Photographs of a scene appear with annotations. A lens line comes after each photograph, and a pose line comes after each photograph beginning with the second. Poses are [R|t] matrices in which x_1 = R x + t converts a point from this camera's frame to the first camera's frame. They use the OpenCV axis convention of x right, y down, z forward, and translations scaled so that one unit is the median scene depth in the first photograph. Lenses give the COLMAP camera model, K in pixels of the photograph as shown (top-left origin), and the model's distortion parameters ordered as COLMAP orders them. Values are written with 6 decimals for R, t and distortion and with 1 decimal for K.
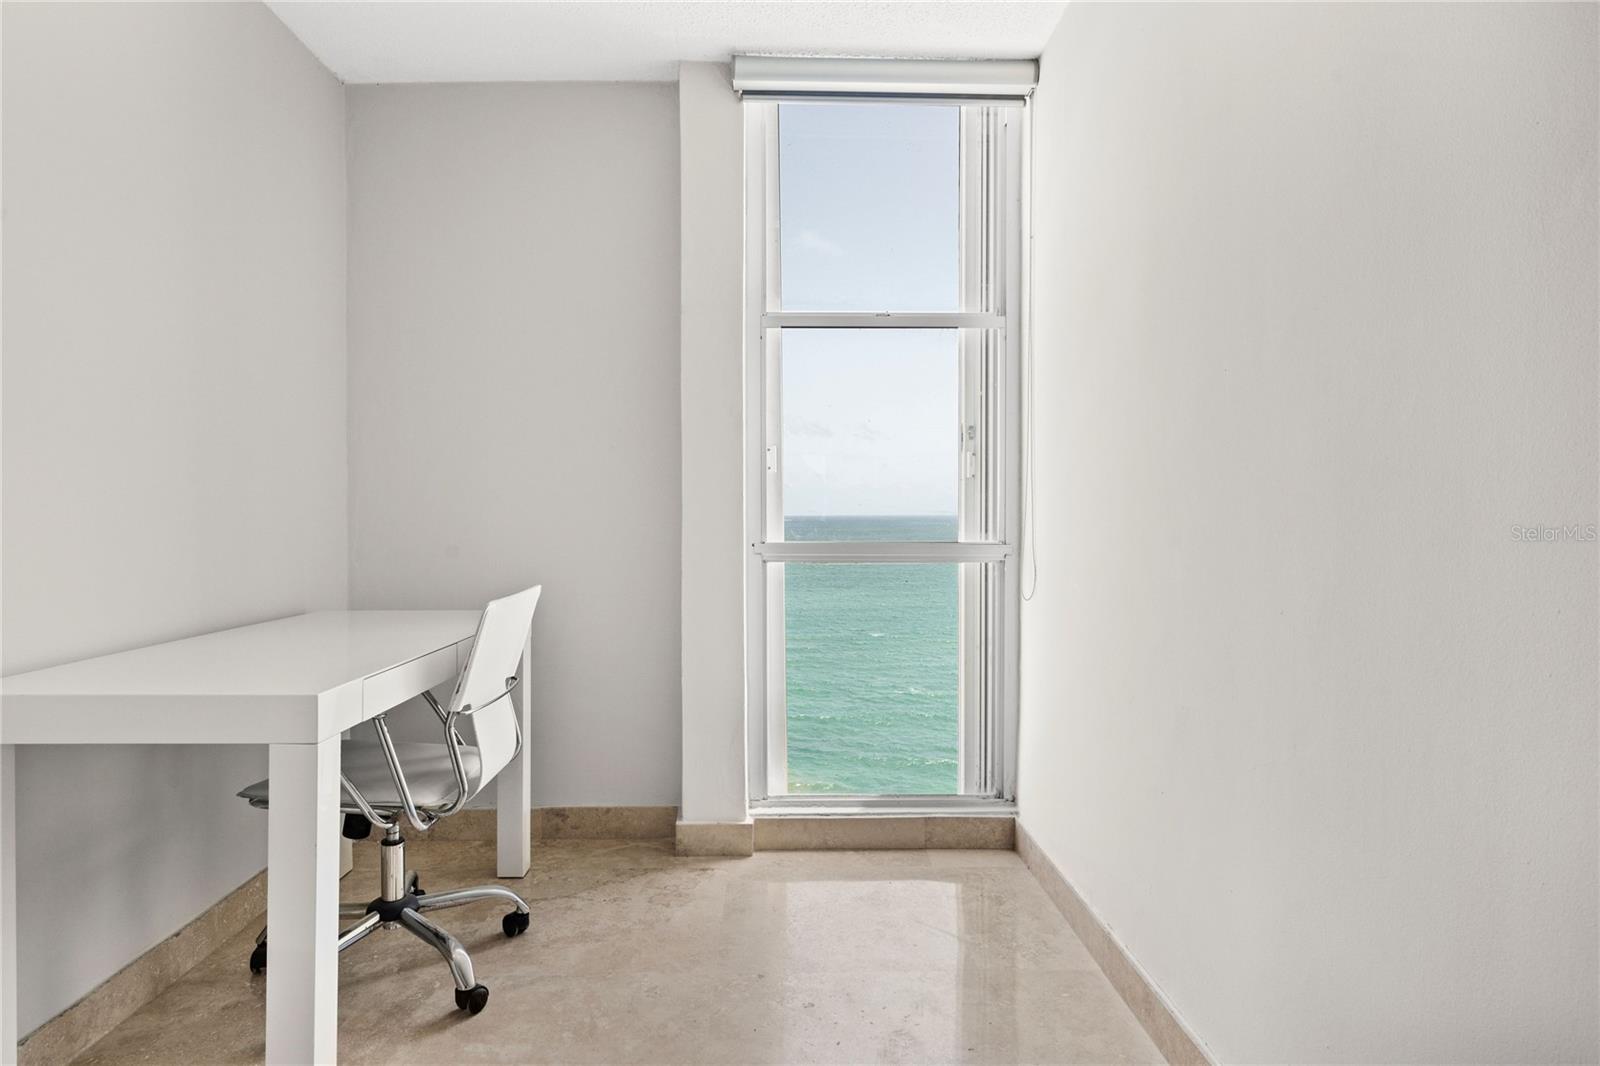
lens RADIAL K [[886.9, 0, 800.0], [0, 886.9, 533.0], [0, 0, 1]] dist [-0.001442, 0.001621]
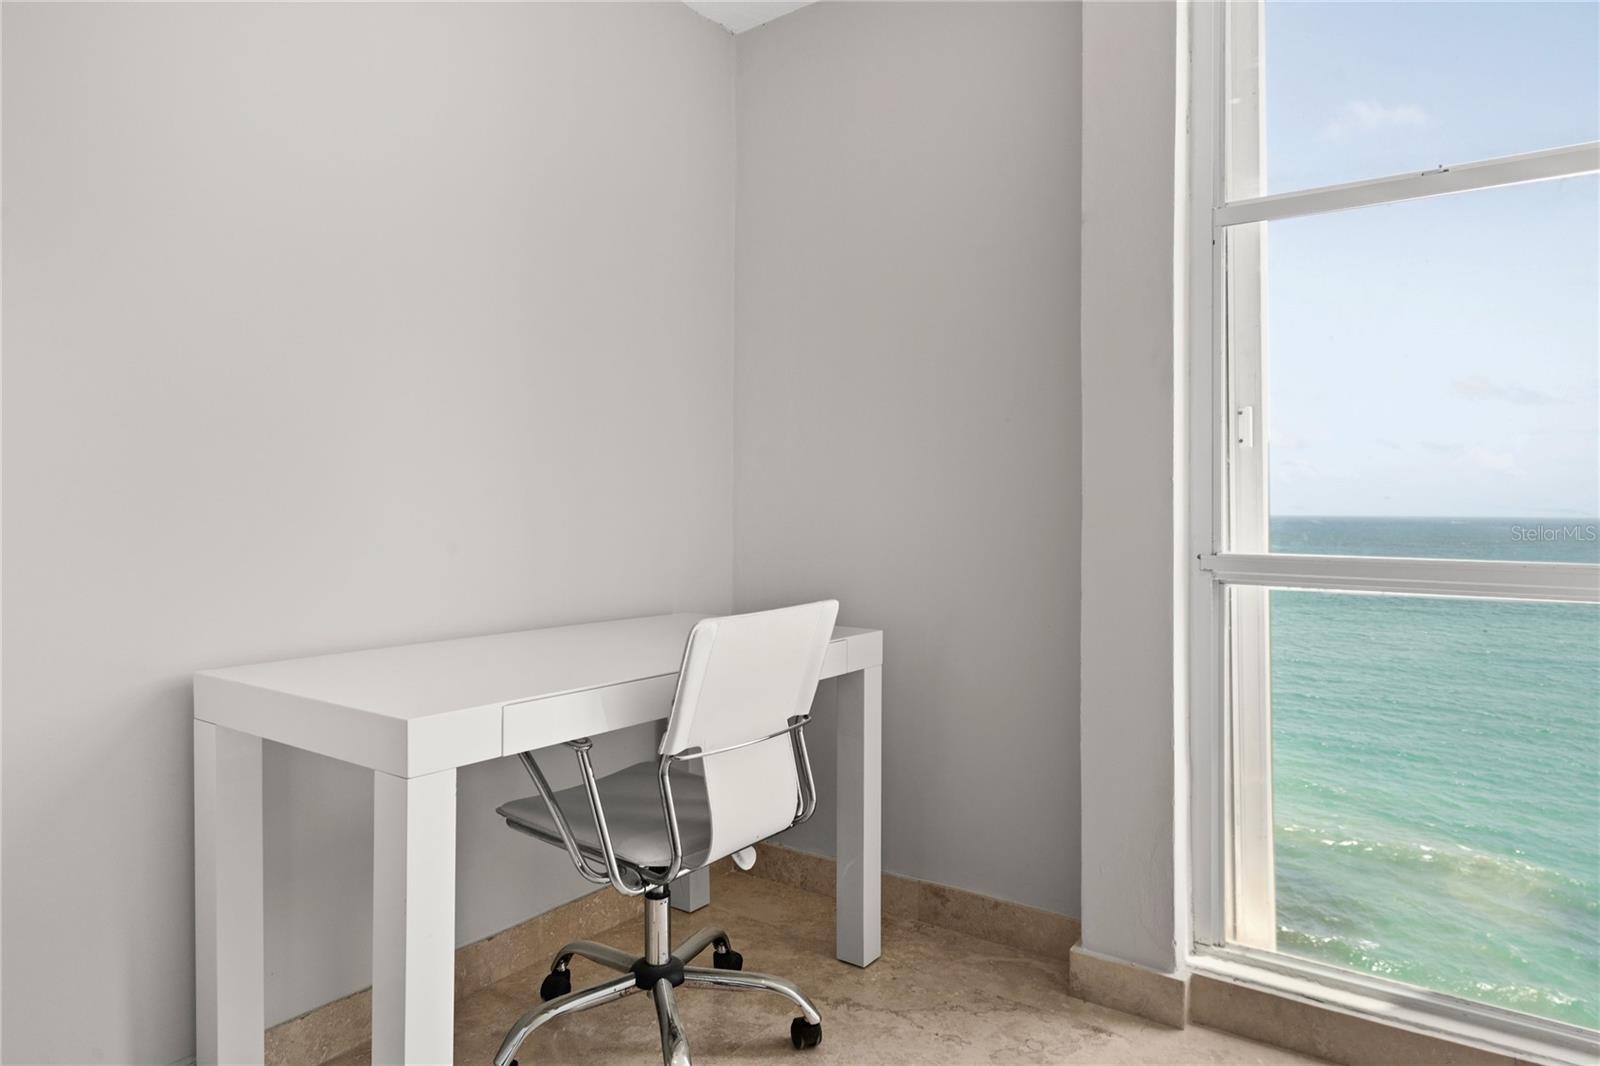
lens RADIAL K [[982.0, 0, 800.6], [0, 982.0, 523.3], [0, 0, 1]] dist [0.003494, 0.000838]
pose [[0.801503, 0.012412, -0.597862, 0.151441], [-0.019278, 0.999801, -0.005087, -0.002050], [0.597680, 0.015602, 0.801583, 0.242579]]
